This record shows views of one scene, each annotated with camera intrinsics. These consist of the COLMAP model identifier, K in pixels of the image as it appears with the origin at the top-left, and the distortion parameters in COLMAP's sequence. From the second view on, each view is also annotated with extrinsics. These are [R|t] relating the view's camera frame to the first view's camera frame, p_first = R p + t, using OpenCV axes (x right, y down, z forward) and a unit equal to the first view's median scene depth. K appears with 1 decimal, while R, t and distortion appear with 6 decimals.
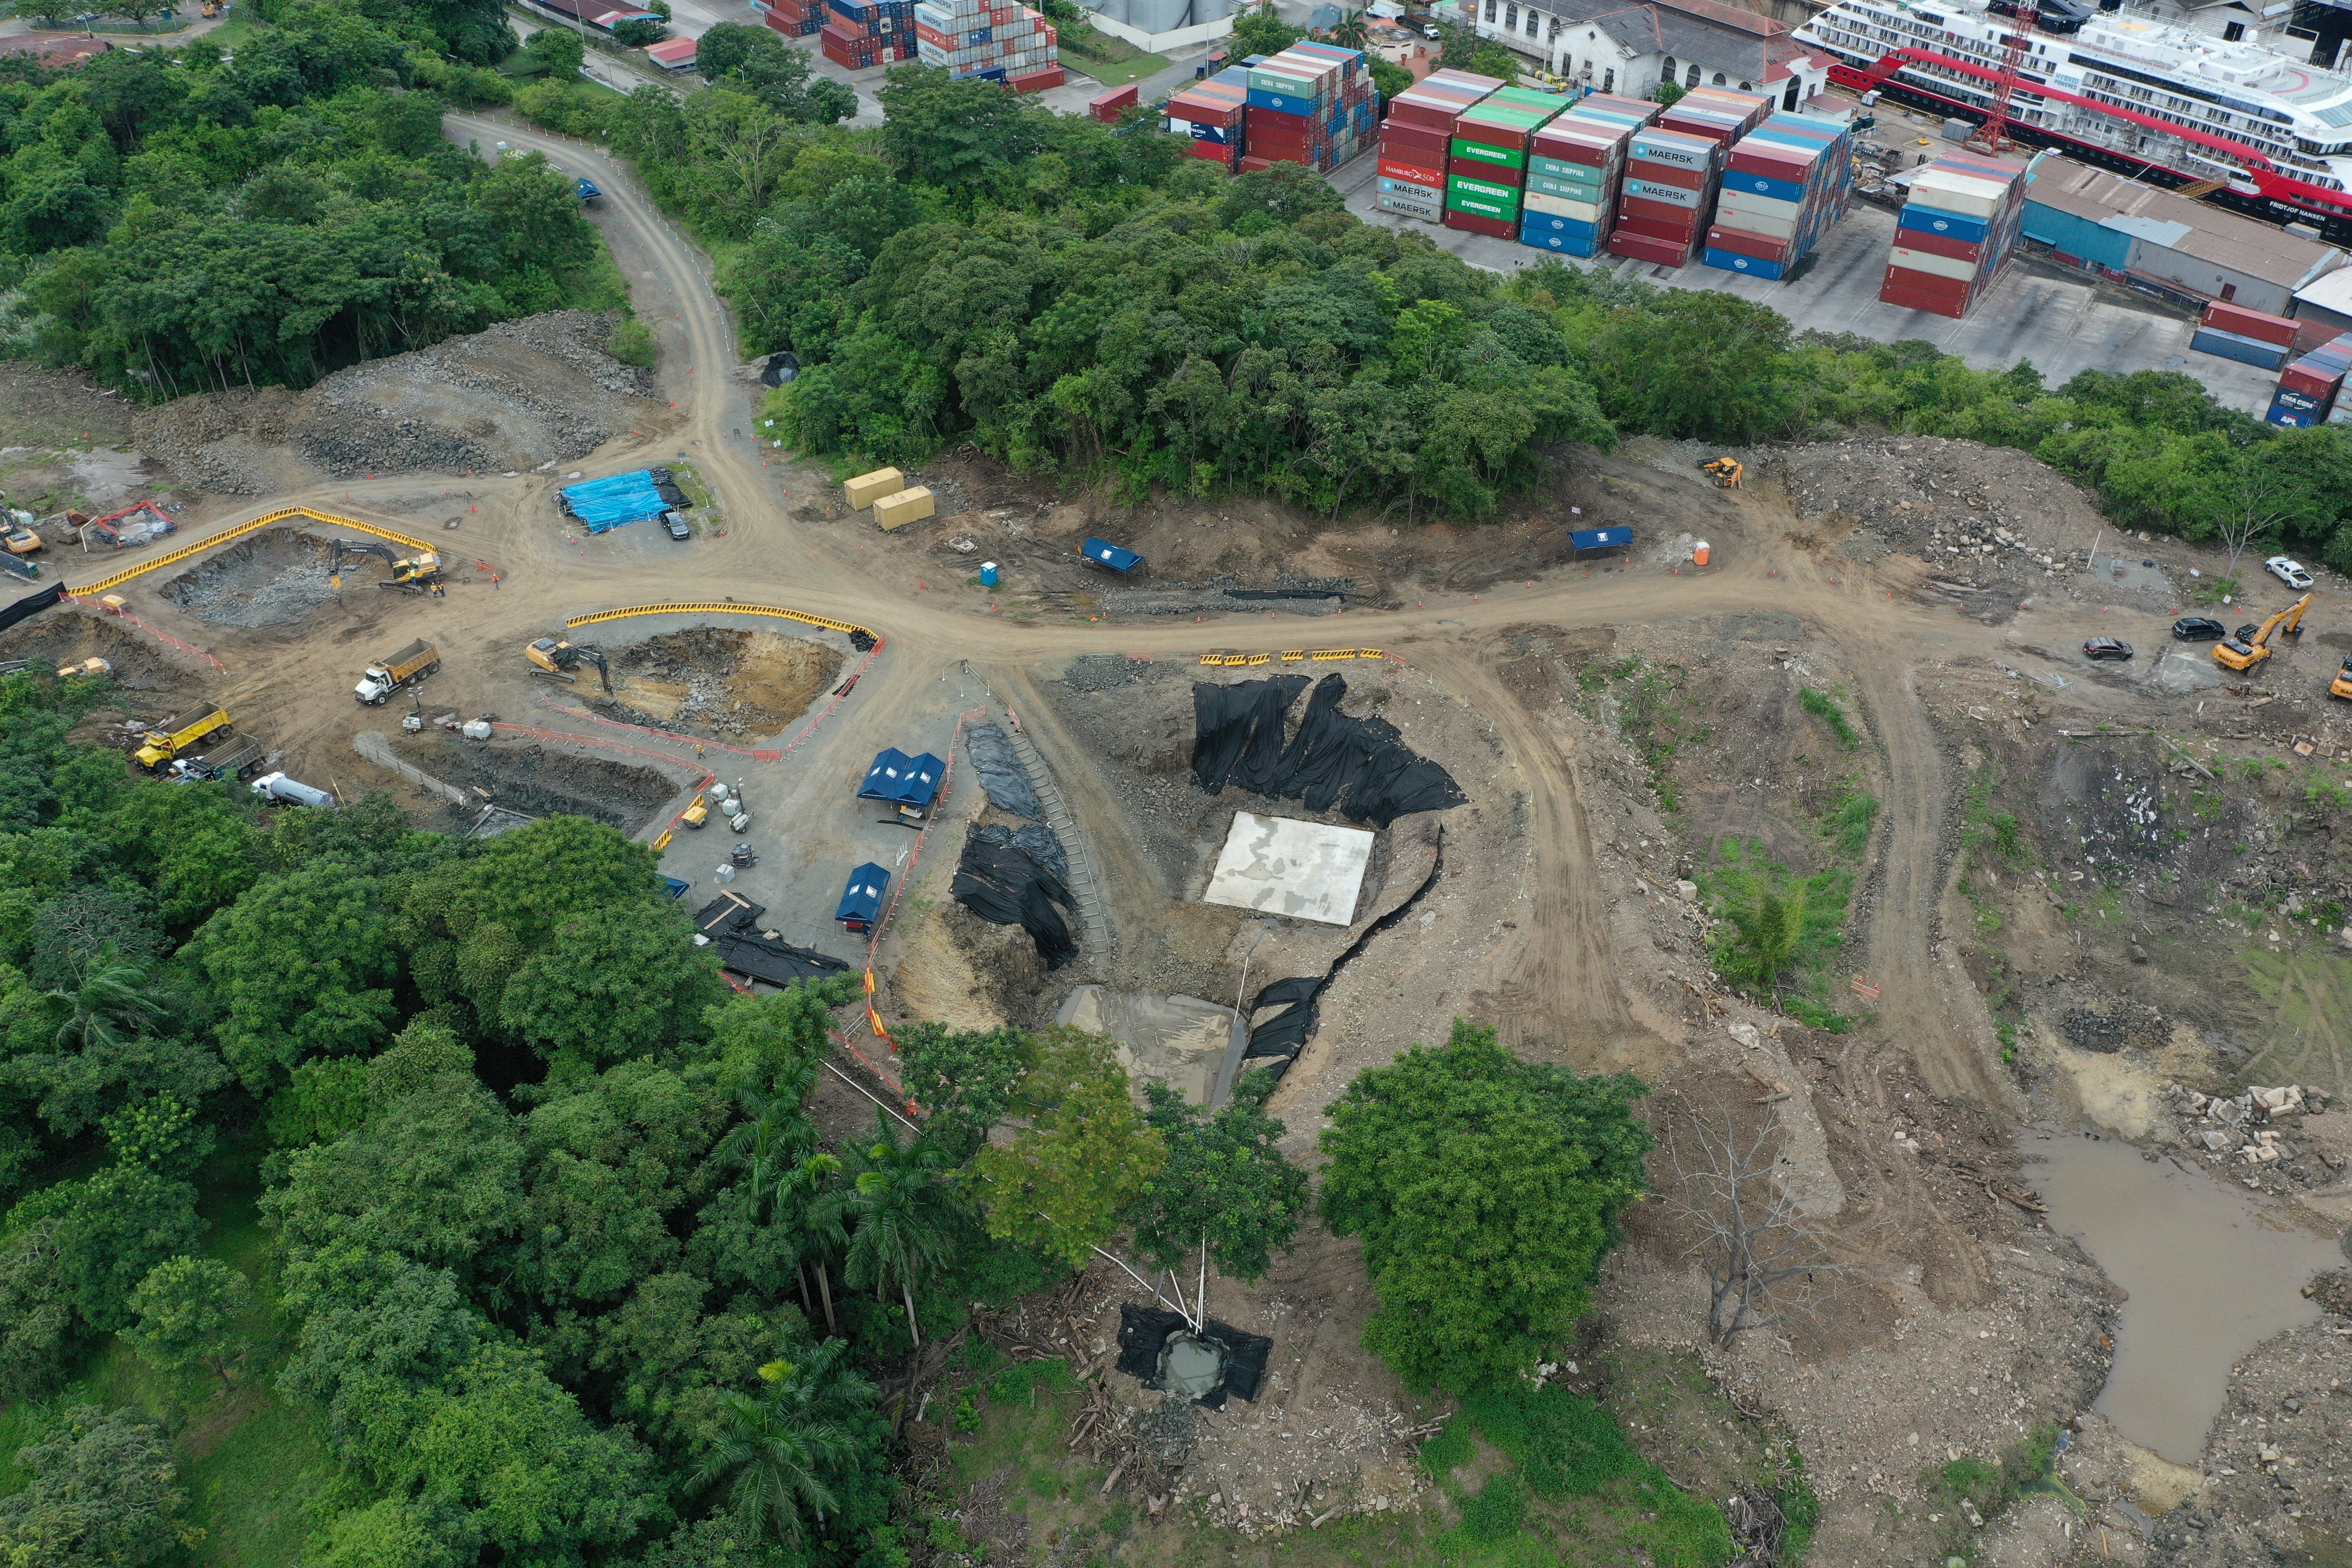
lens RADIAL K [[1852.3, 0, 1172.0], [0, 1852.3, 795.4], [0, 0, 1]] dist [-0.000983, -0.000222]
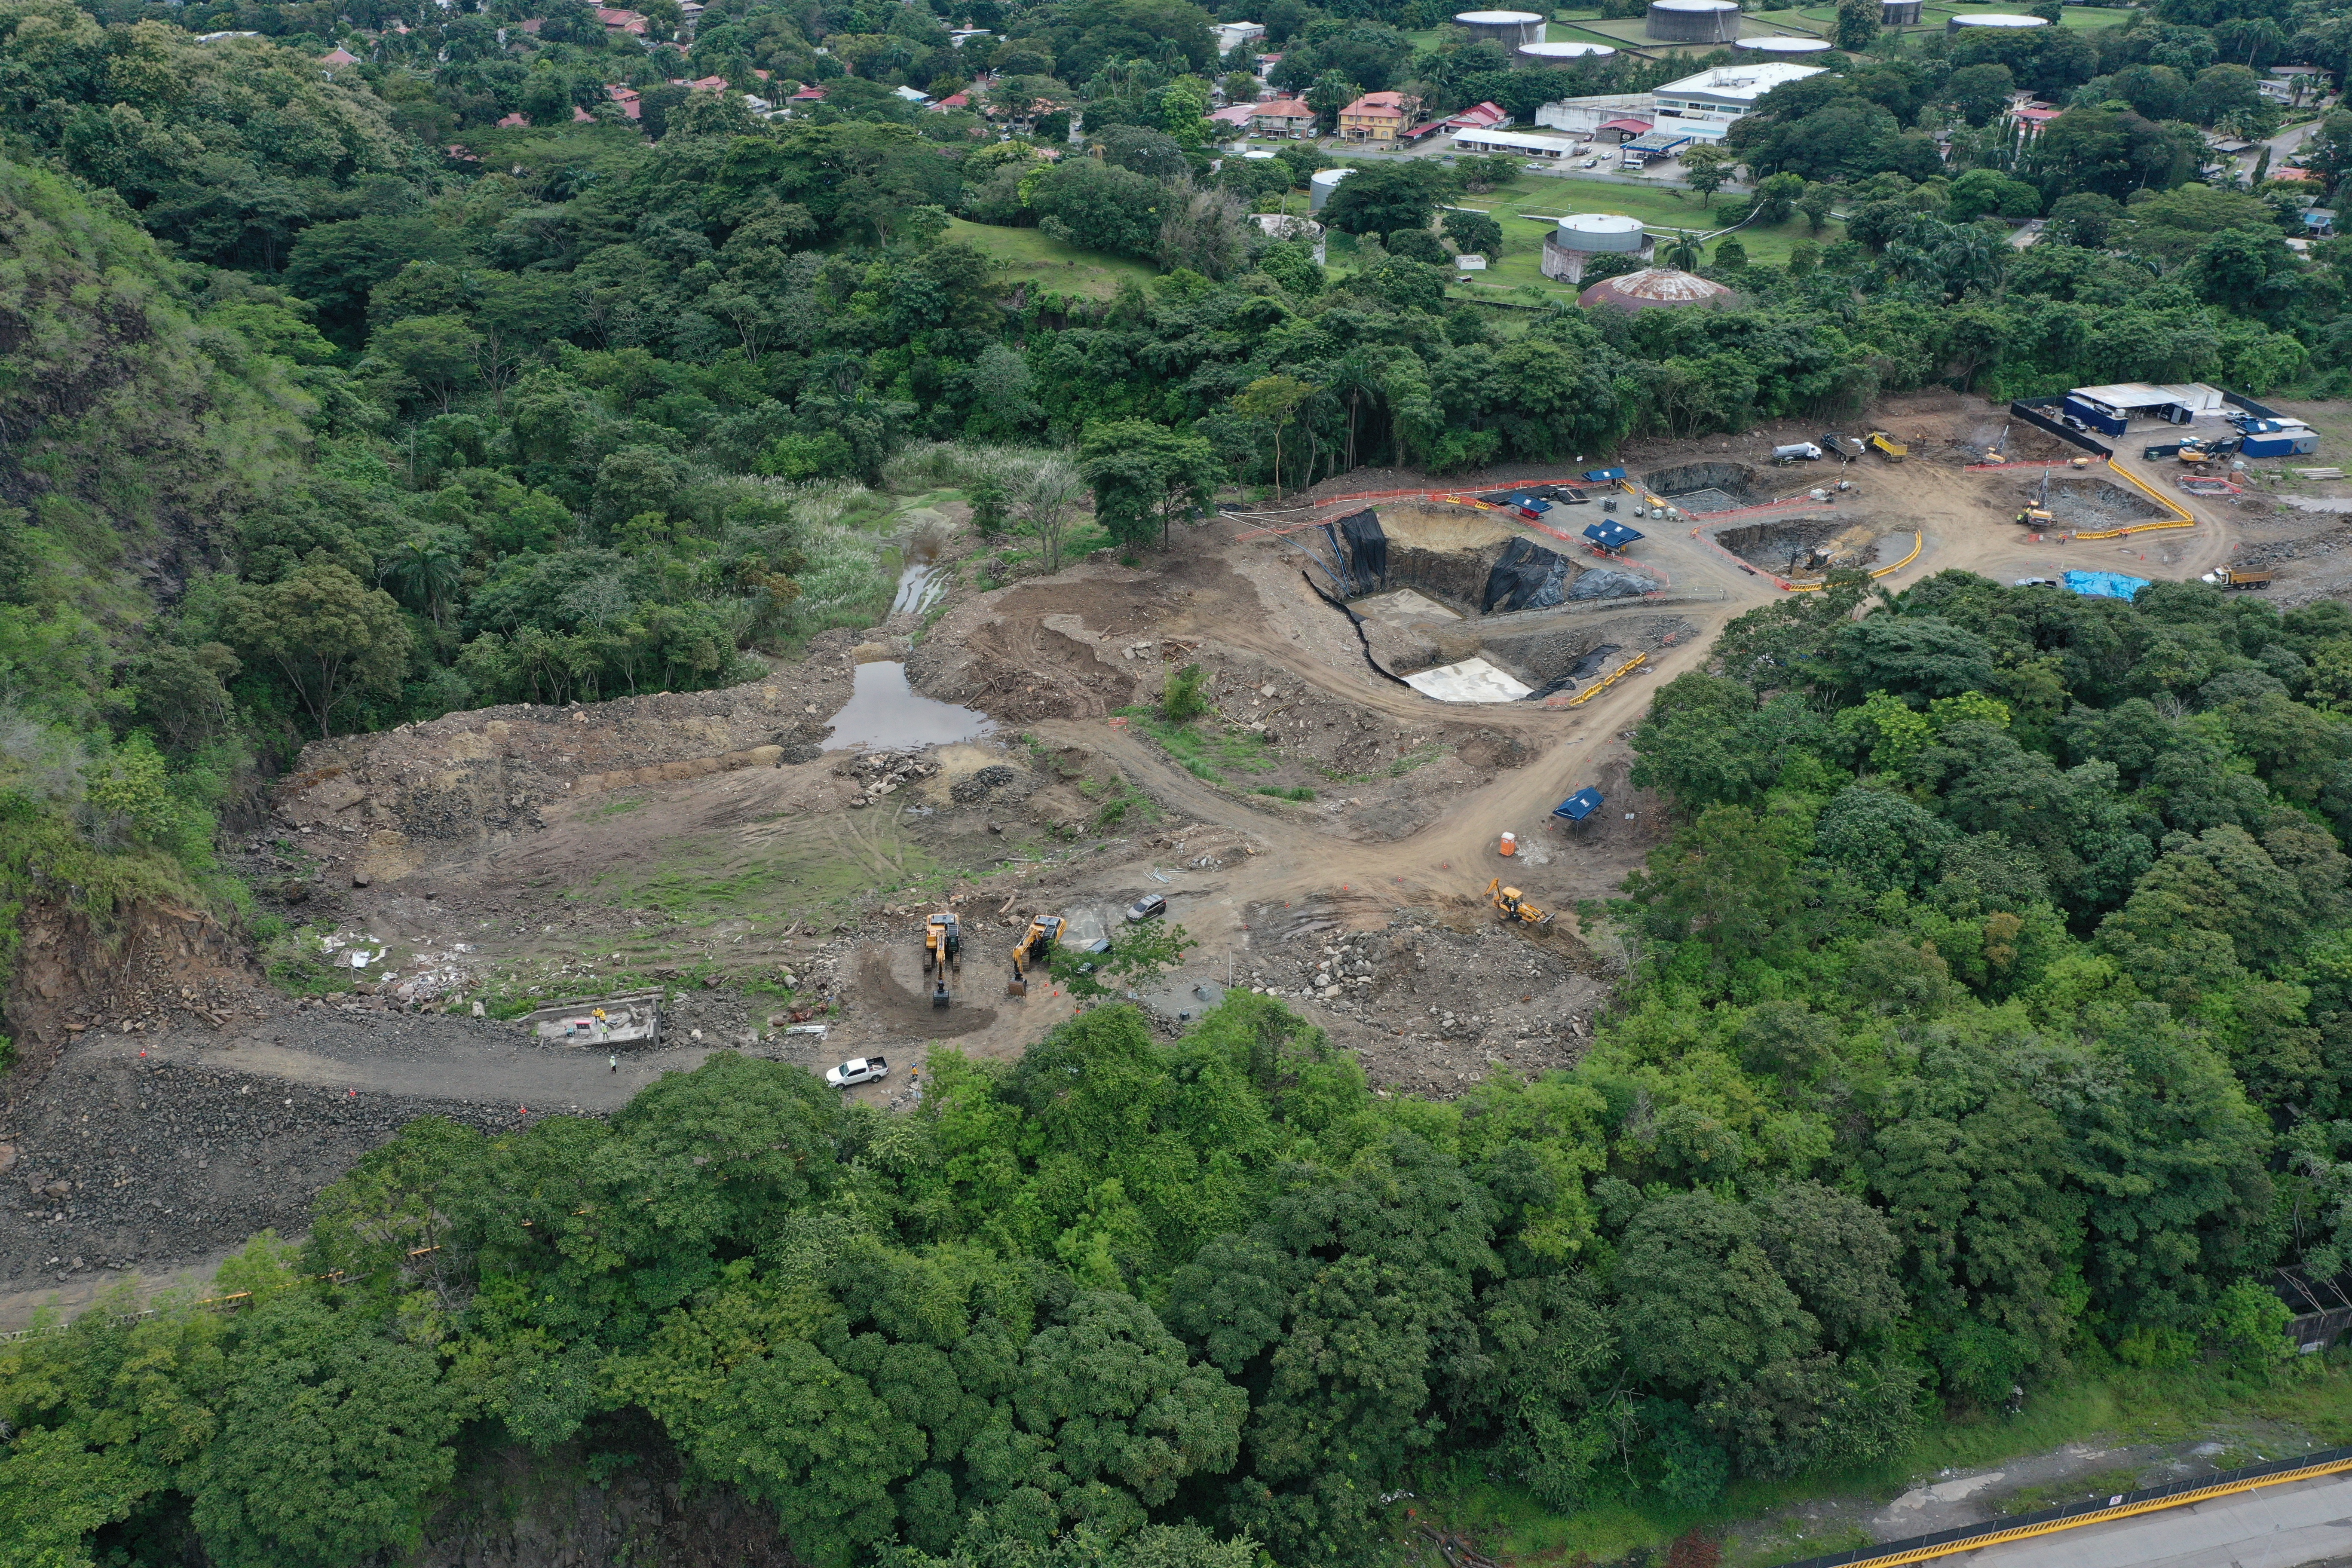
lens RADIAL K [[1904.2, 0, 1176.0], [0, 1904.2, 784.0], [0, 0, 1]] dist [-0.006557, 0.008899]
pose [[-0.708836, 0.347051, -0.614090, 1.005977], [-0.433138, 0.472969, 0.767262, -0.834771], [0.556725, 0.809849, -0.184937, 1.033359]]
